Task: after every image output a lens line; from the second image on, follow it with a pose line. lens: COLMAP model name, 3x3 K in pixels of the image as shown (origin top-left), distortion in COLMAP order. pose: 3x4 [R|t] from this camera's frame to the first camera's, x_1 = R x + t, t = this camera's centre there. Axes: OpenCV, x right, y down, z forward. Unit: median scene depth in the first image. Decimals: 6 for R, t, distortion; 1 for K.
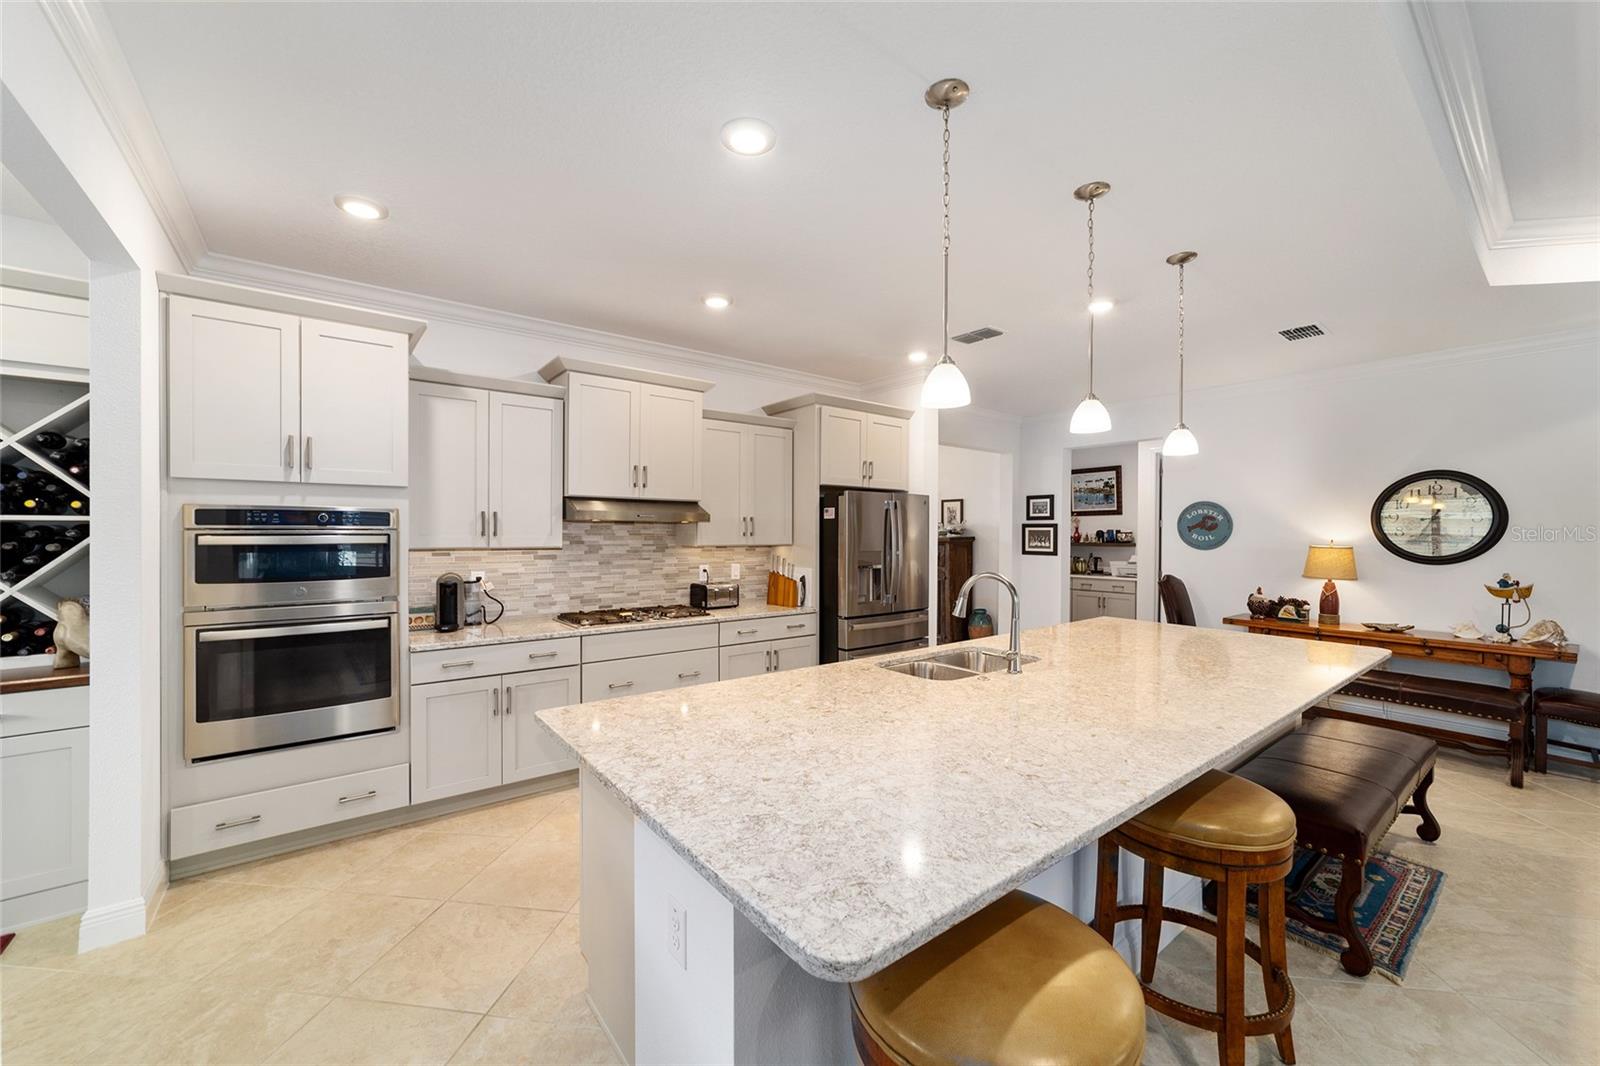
lens RADIAL K [[614.8, 0, 797.2], [0, 614.8, 530.1], [0, 0, 1]] dist [-0.015408, 0.009169]
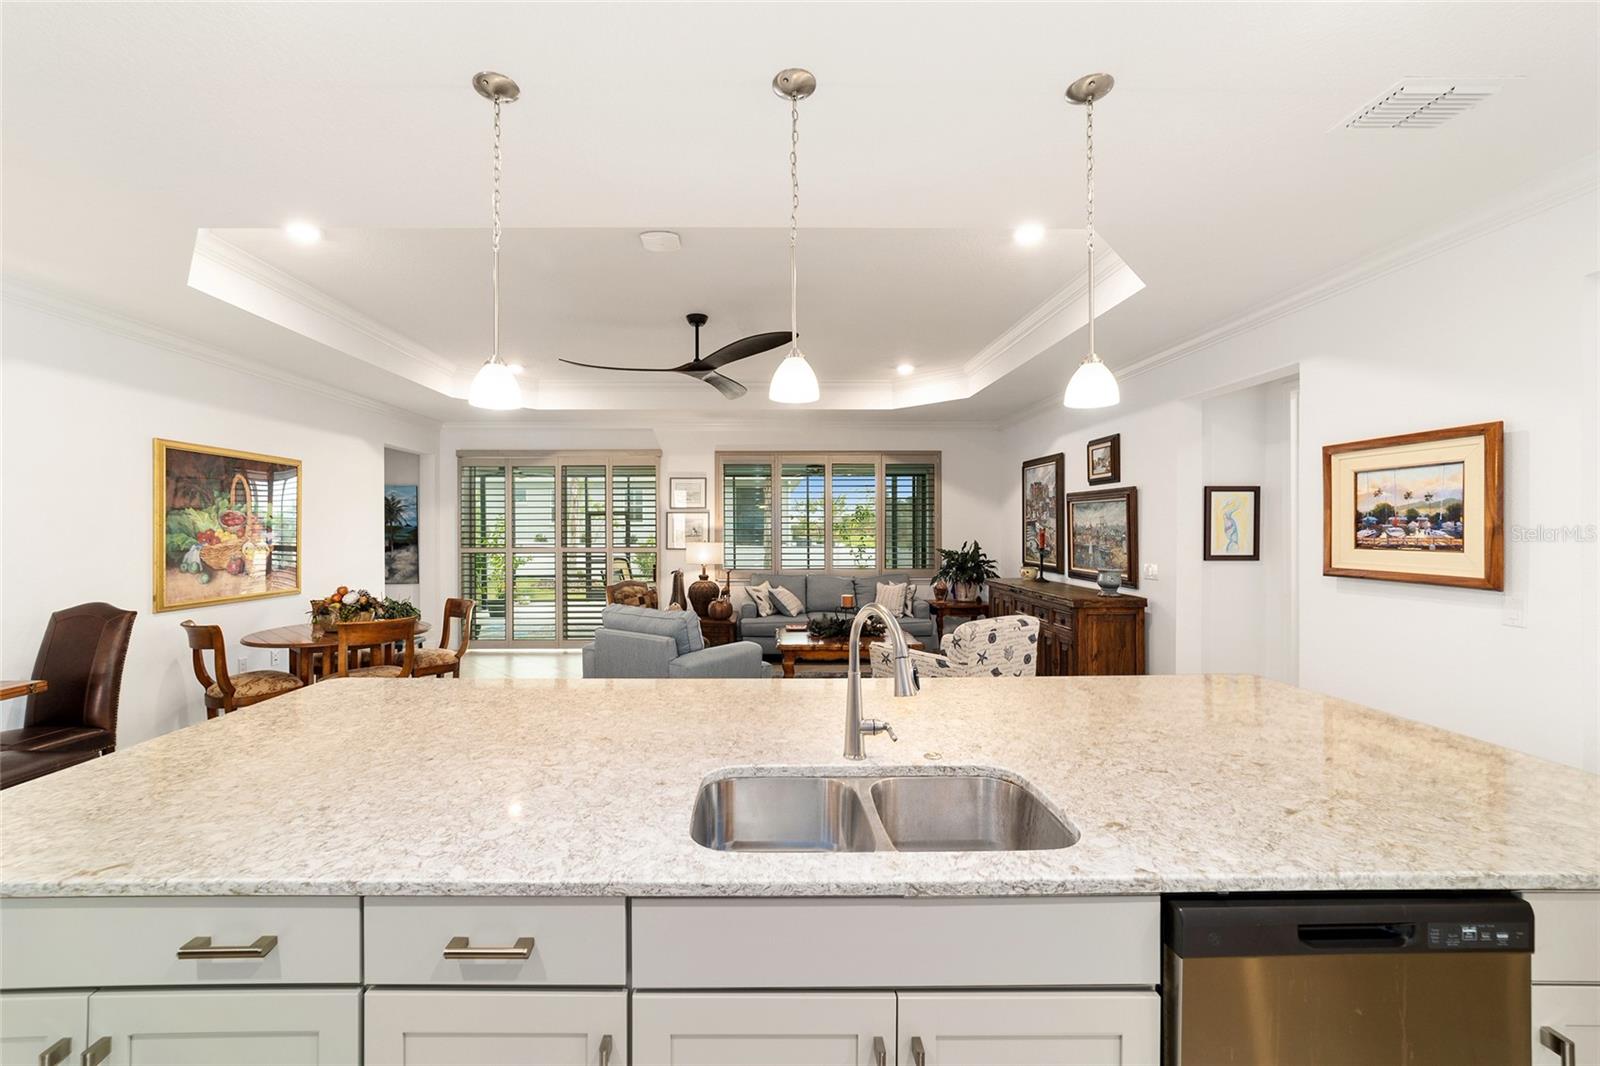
lens RADIAL K [[623.4, 0, 767.6], [0, 623.4, 531.1], [0, 0, 1]] dist [-0.002013, 0.000271]
pose [[-0.795978, -0.006155, 0.605294, 0.023840], [-0.003390, 0.999978, 0.005710, -0.002634], [-0.605316, 0.002493, -0.795981, 1.026512]]
